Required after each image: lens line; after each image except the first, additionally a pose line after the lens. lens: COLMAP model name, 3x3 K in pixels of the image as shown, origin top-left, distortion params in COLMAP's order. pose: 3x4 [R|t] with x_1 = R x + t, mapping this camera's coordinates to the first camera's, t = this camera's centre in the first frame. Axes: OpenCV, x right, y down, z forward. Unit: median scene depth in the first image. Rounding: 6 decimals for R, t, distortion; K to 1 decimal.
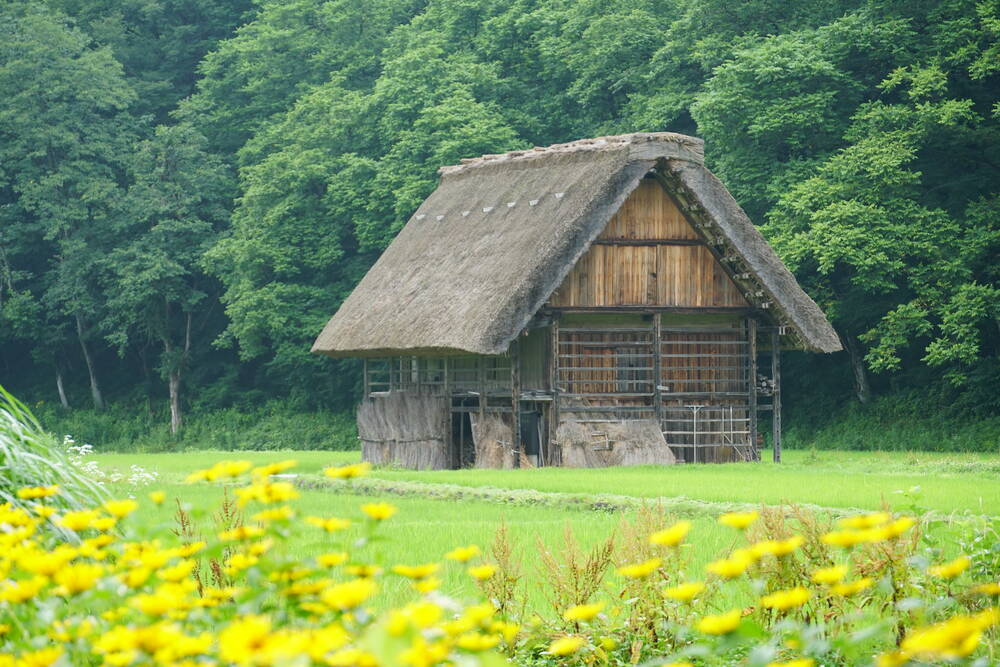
lens RADIAL K [[3767.0, 0, 500.0], [0, 3767.0, 333.7], [0, 0, 1]] dist [-0.036750, 0.000000]
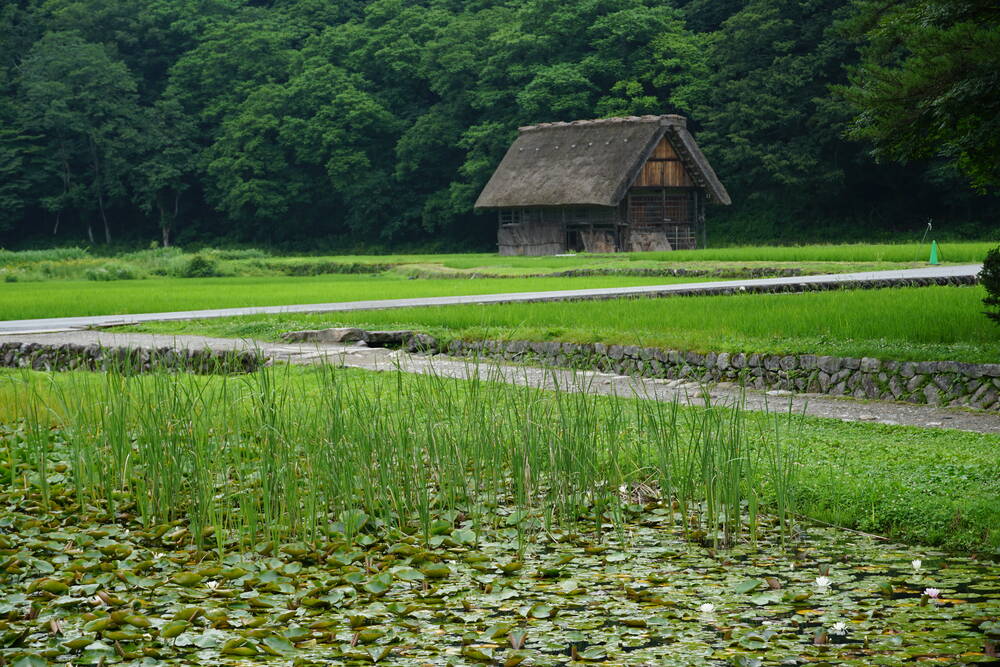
lens RADIAL K [[2261.7, 0, 500.2], [0, 2261.7, 333.1], [0, 0, 1]] dist [0.053073, 0.000000]
pose [[0.952486, -0.024540, 0.303592, -0.372311], [0.008325, 0.998474, 0.054590, 0.005008], [-0.304469, -0.049468, 0.951237, -0.268459]]
